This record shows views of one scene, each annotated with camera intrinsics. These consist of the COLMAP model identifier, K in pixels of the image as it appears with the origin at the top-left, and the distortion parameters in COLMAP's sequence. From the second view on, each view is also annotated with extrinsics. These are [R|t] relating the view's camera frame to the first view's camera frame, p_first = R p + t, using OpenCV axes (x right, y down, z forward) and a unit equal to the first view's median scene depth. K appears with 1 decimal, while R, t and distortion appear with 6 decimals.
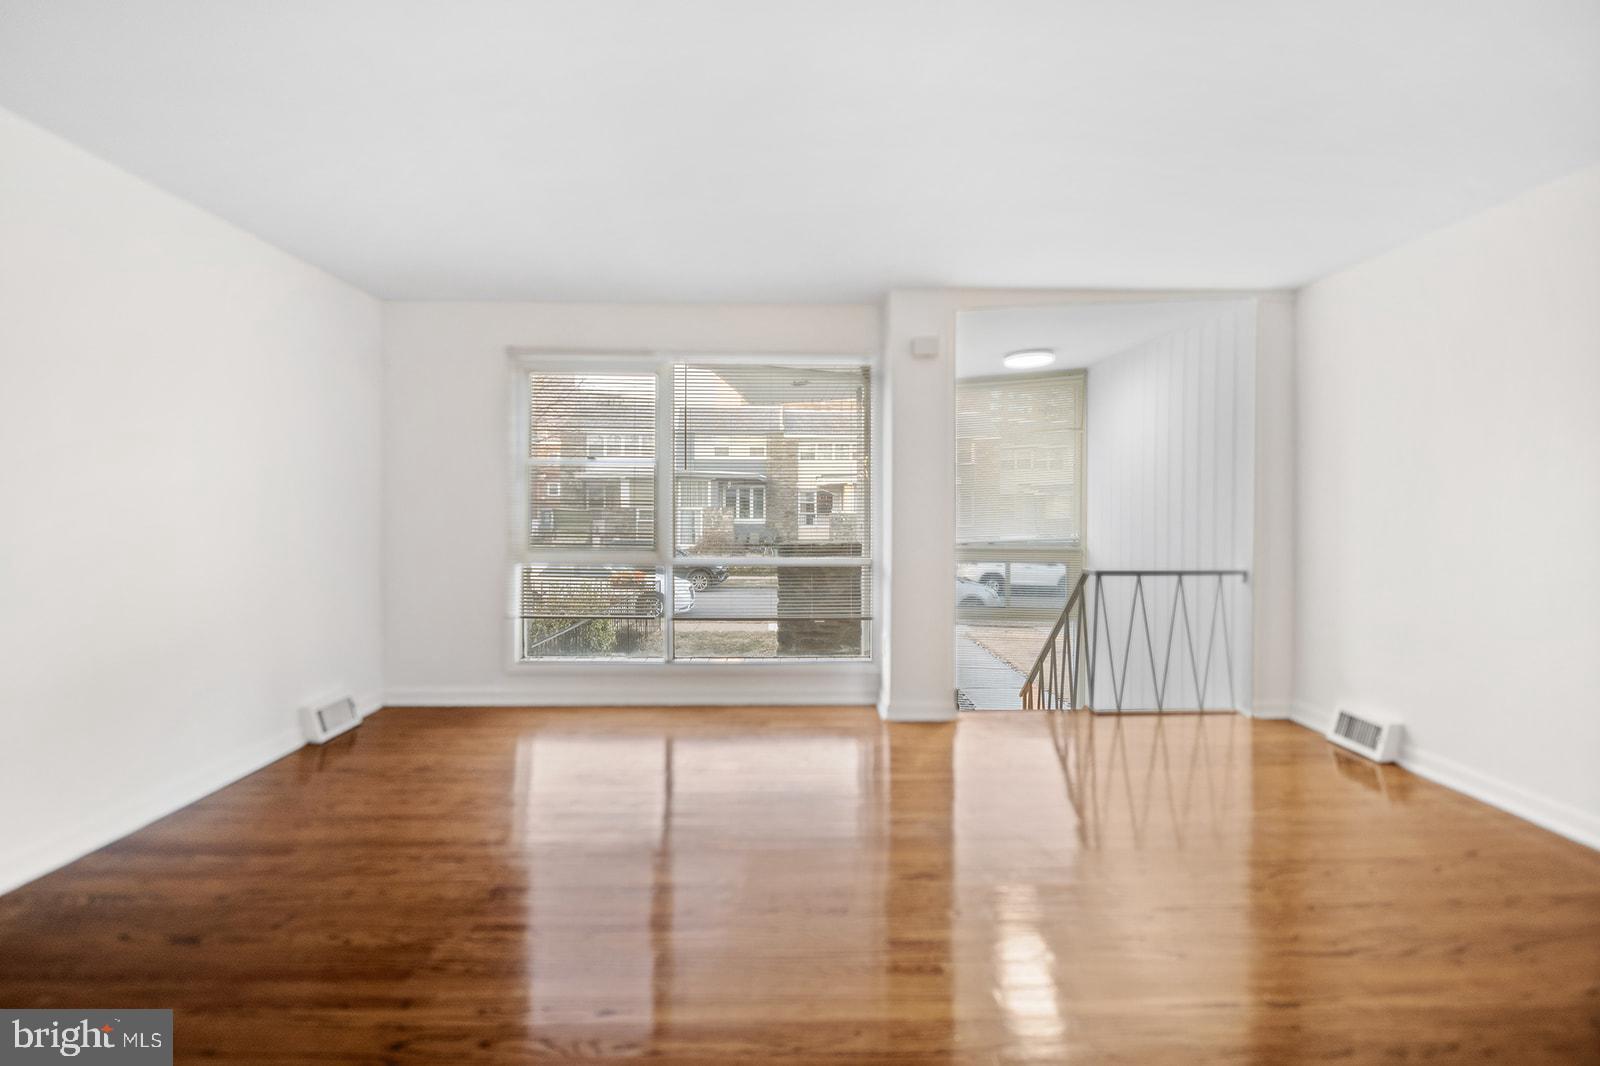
lens RADIAL K [[726.8, 0, 807.2], [0, 726.8, 523.8], [0, 0, 1]] dist [-0.000867, -0.000023]
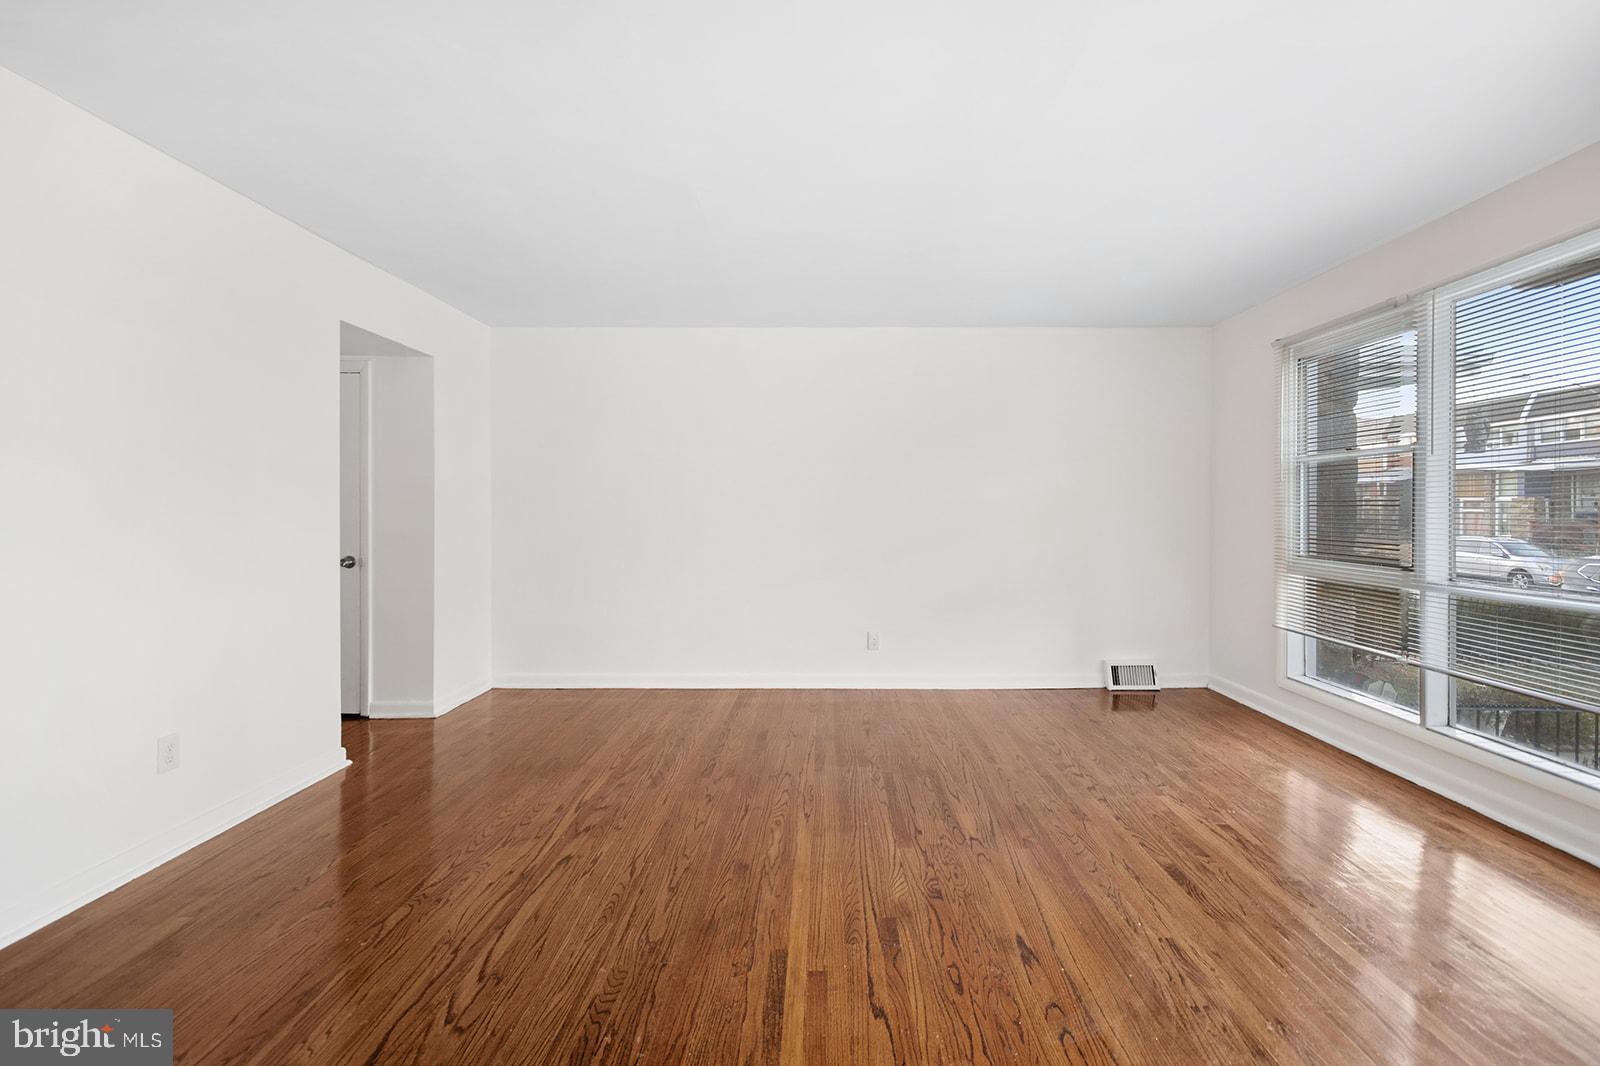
lens RADIAL K [[726.8, 0, 807.2], [0, 726.8, 523.8], [0, 0, 1]] dist [-0.000867, -0.000023]
pose [[-0.061917, 0.009252, -0.998038, 0.625924], [-0.018743, 0.999770, 0.010431, -0.002162], [0.997905, 0.019352, -0.061729, 0.499885]]
